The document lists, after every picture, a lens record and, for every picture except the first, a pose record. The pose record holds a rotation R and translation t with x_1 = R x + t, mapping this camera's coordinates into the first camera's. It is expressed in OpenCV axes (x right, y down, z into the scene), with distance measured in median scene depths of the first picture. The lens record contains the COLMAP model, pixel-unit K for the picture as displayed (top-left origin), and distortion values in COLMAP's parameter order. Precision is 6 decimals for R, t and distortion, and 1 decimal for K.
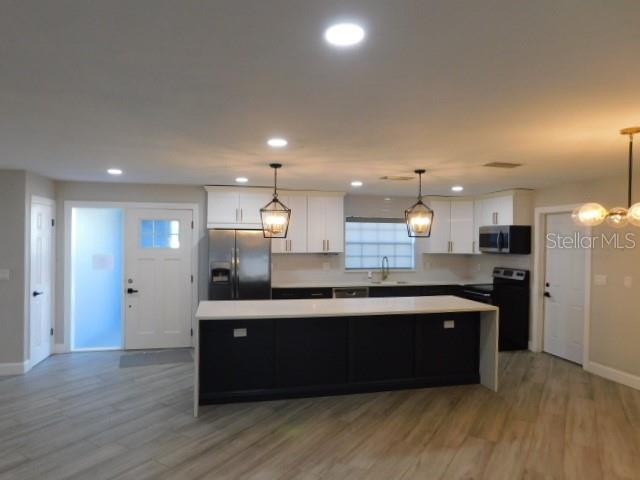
lens RADIAL K [[426.7, 0, 318.3], [0, 426.7, 240.9], [0, 0, 1]] dist [-0.076919, 0.072742]
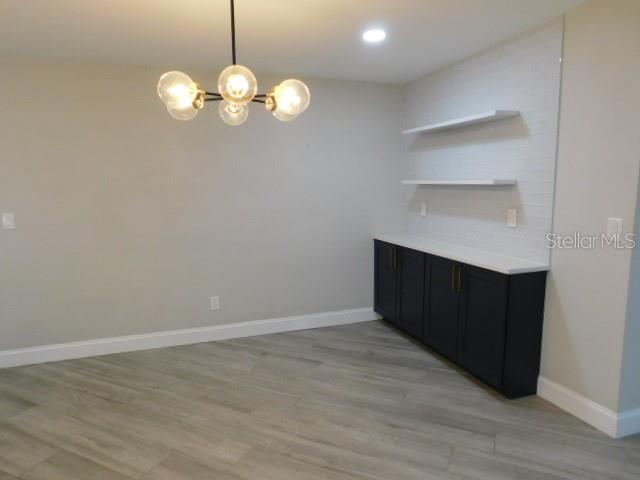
lens RADIAL K [[426.7, 0, 318.3], [0, 426.7, 240.9], [0, 0, 1]] dist [-0.076919, 0.072742]
pose [[-0.101547, -0.146784, 0.983942, 0.010581], [0.020222, 0.988546, 0.149558, 0.029006], [-0.994625, 0.035084, -0.097416, 0.431982]]
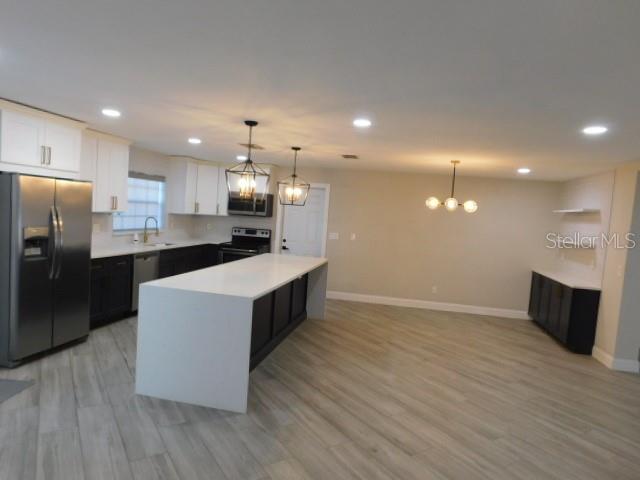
lens RADIAL K [[426.7, 0, 318.3], [0, 426.7, 240.9], [0, 0, 1]] dist [-0.076919, 0.072742]
pose [[0.427495, -0.042998, 0.902994, -0.605533], [-0.060335, 0.995284, 0.075956, -0.002925], [-0.902002, -0.086954, 0.422885, 0.324795]]
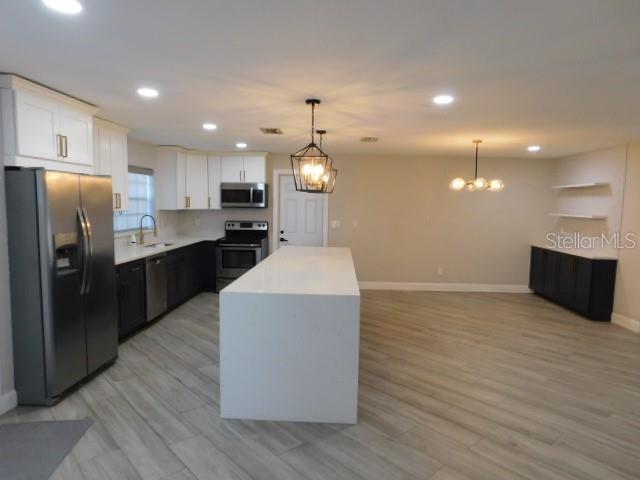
lens RADIAL K [[426.7, 0, 318.3], [0, 426.7, 240.9], [0, 0, 1]] dist [-0.076919, 0.072742]
pose [[0.278217, -0.091429, 0.956157, -0.627081], [-0.008931, 0.995170, 0.097758, 0.005386], [-0.960477, -0.035737, 0.276056, 0.527542]]
